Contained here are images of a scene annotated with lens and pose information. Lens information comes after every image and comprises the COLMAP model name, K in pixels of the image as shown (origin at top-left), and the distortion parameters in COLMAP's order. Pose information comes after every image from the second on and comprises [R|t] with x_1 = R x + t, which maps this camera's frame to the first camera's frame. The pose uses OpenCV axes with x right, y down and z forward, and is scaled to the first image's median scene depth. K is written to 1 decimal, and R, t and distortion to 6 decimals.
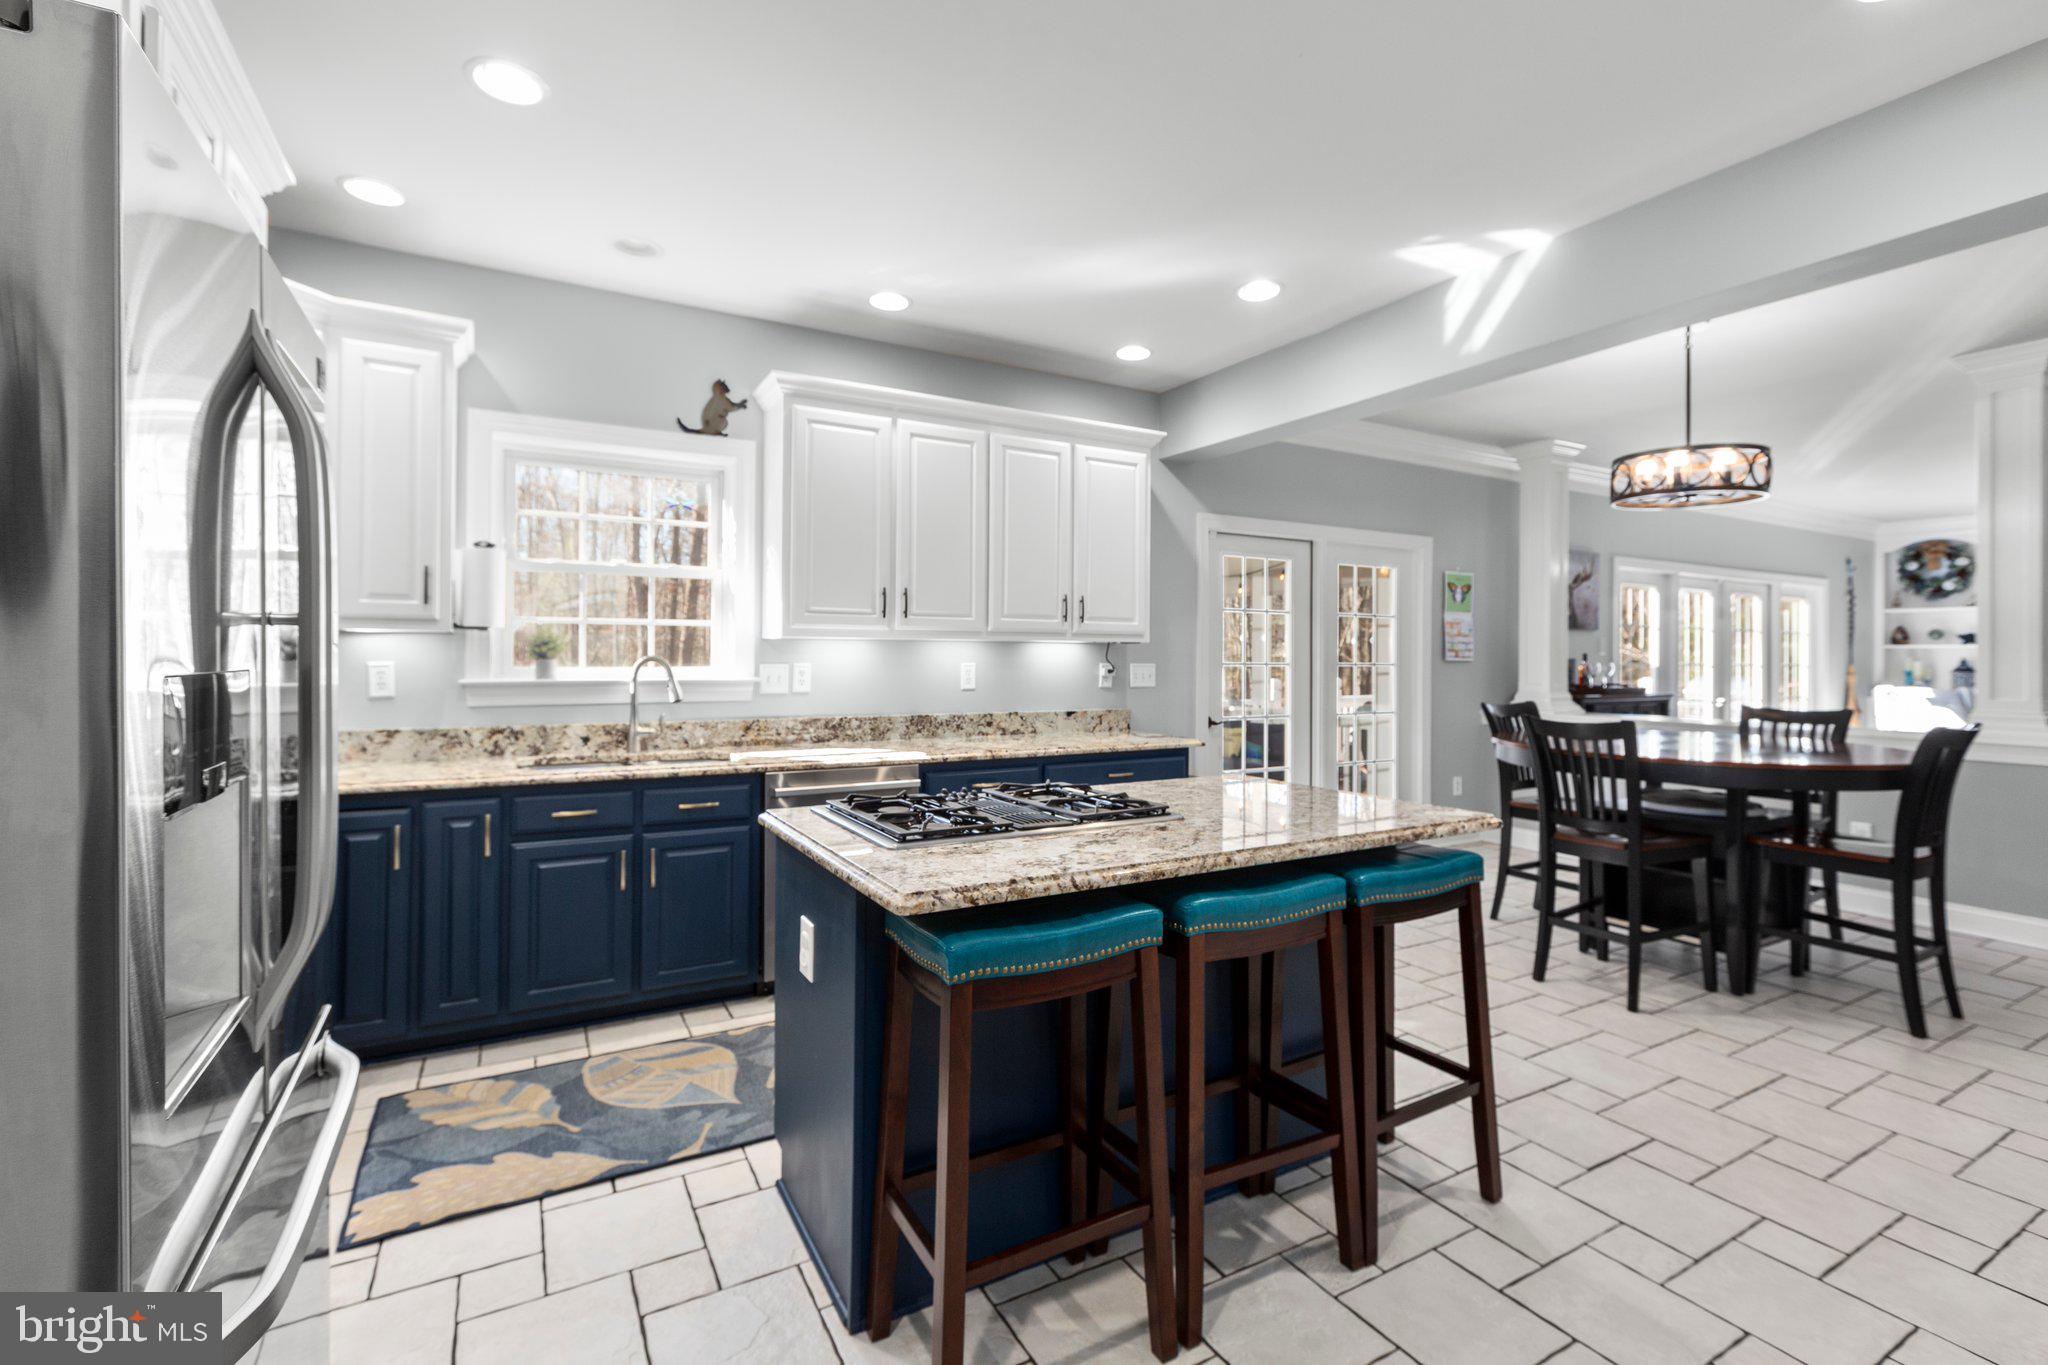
lens RADIAL K [[907.4, 0, 1021.2], [0, 907.4, 657.9], [0, 0, 1]] dist [-0.001367, -0.000176]
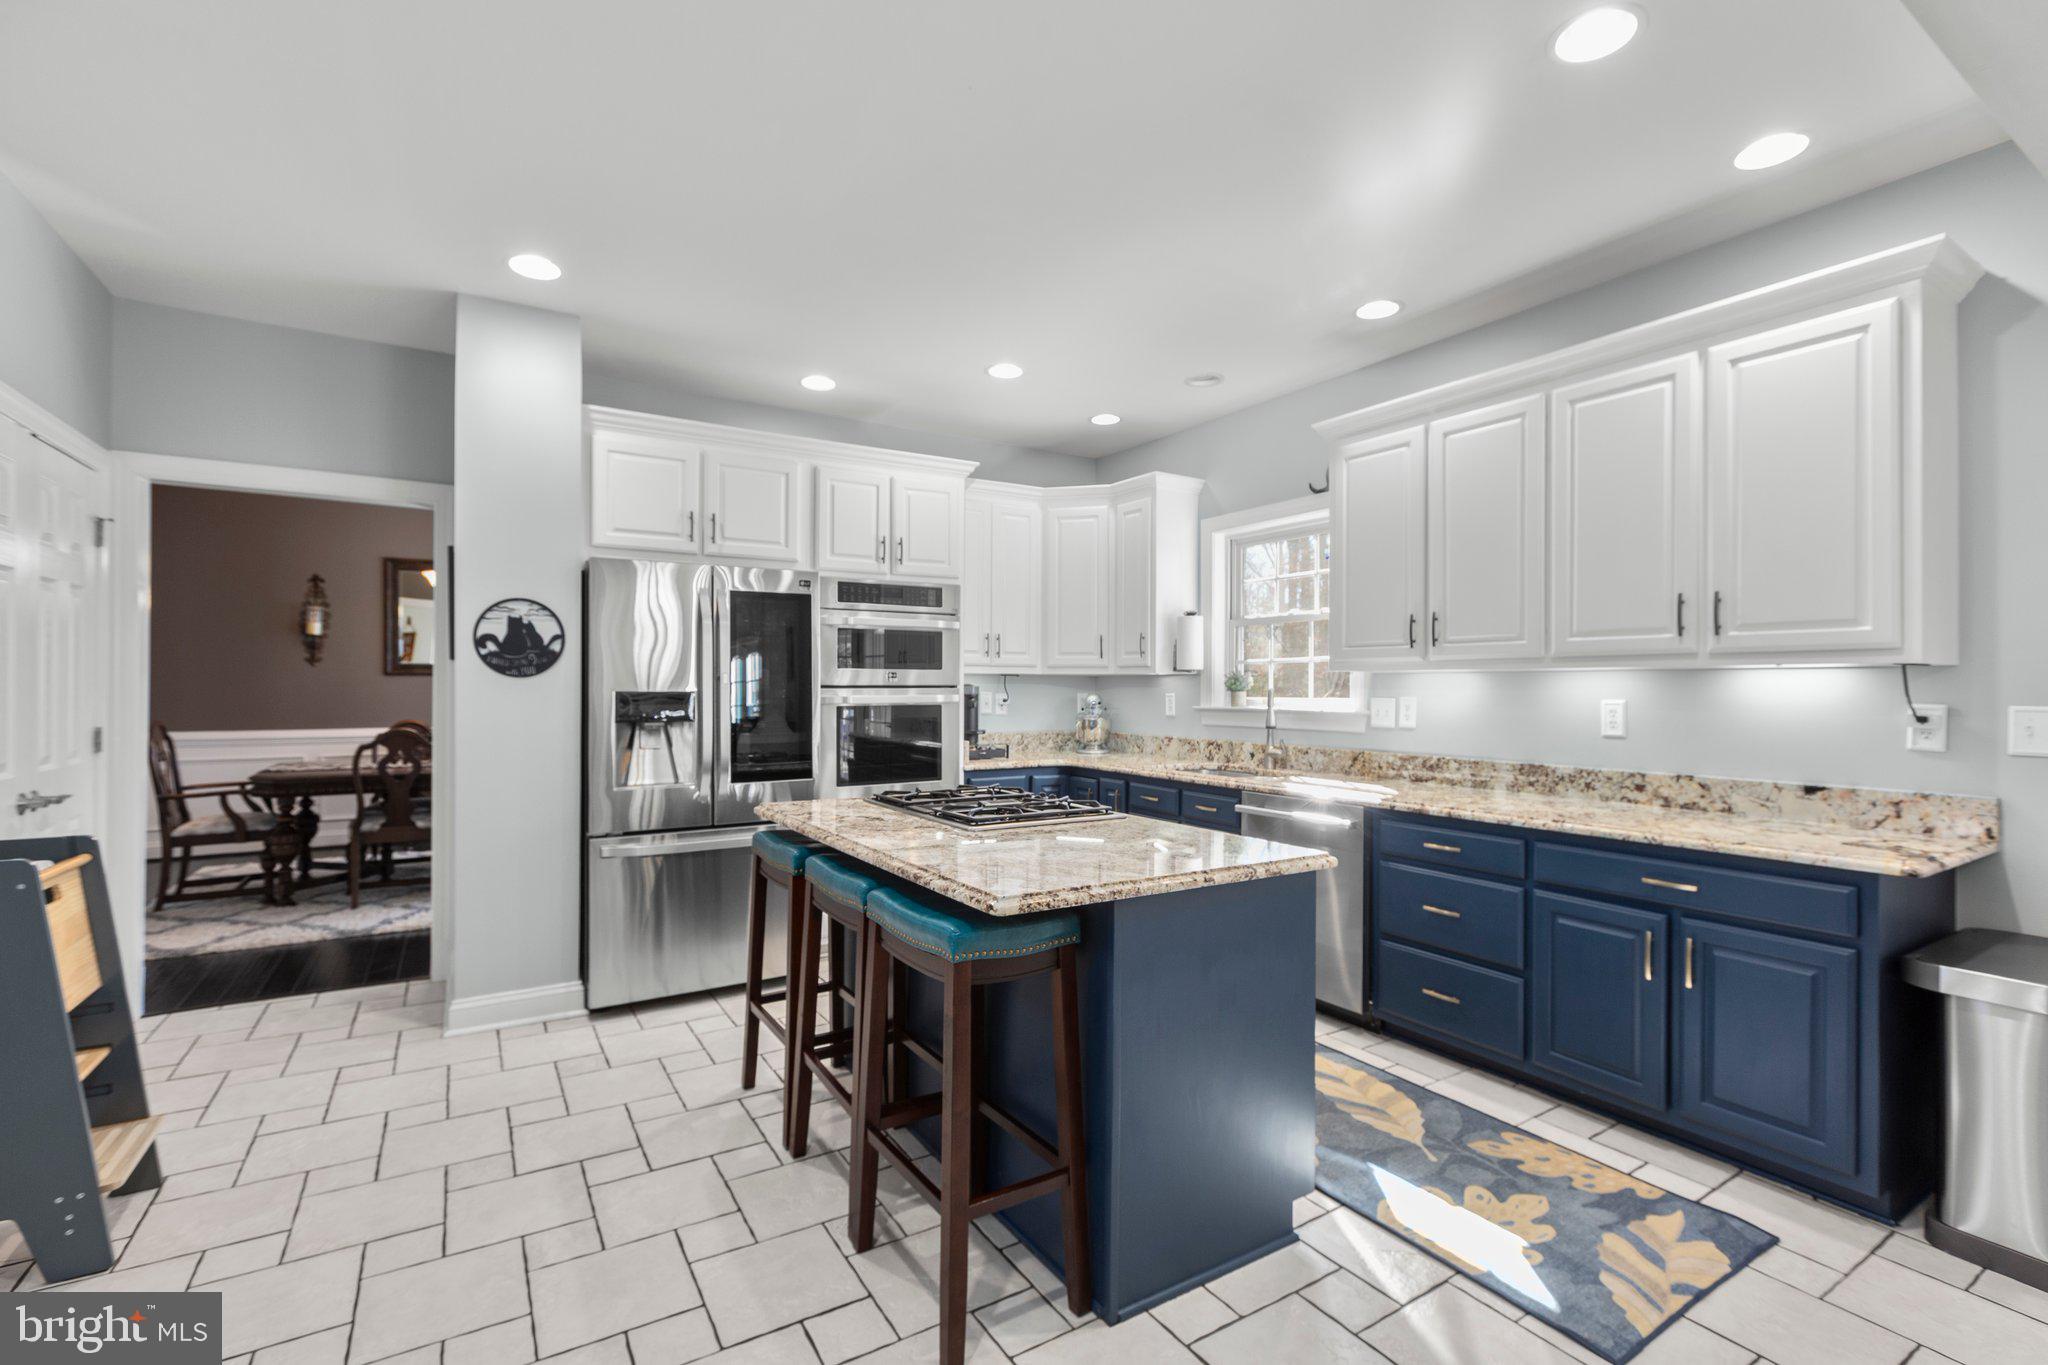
lens RADIAL K [[908.1, 0, 1029.2], [0, 908.1, 683.0], [0, 0, 1]] dist [-0.000116, -0.000105]
pose [[0.047480, -0.011192, -0.998809, 0.687368], [-0.007882, 0.999902, -0.011579, 0.004513], [0.998841, 0.008422, 0.047387, 0.535287]]
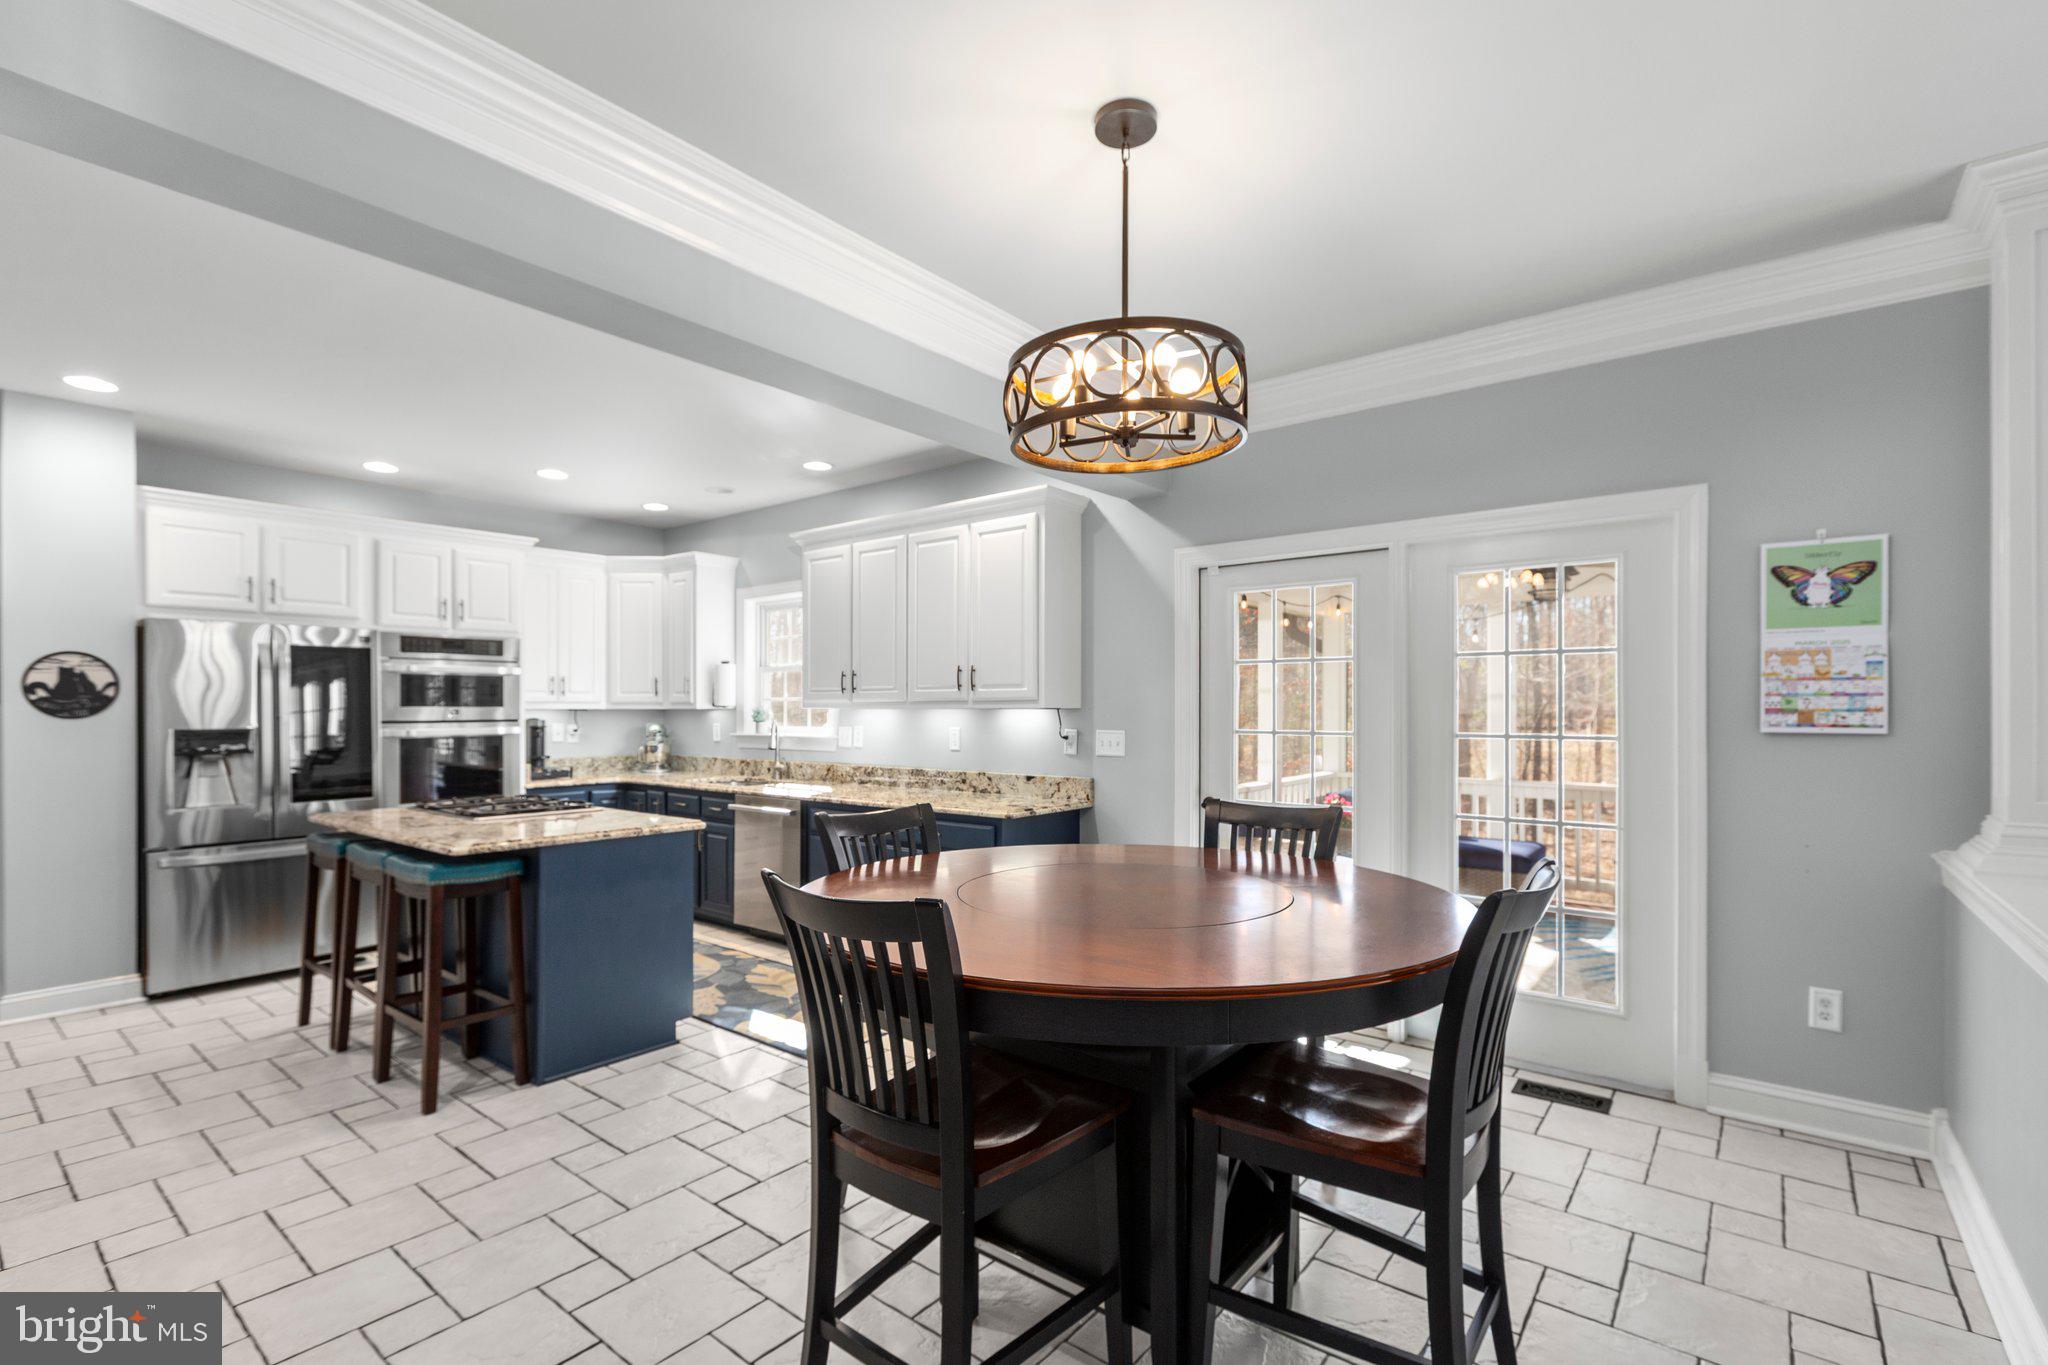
lens RADIAL K [[920.1, 0, 1032.0], [0, 920.1, 708.3], [0, 0, 1]] dist [0.001732, -0.000926]
pose [[0.378922, -0.009155, -0.925383, 1.144022], [0.000409, 0.999953, -0.009725, -0.007834], [0.925429, 0.003306, 0.378908, 0.689729]]
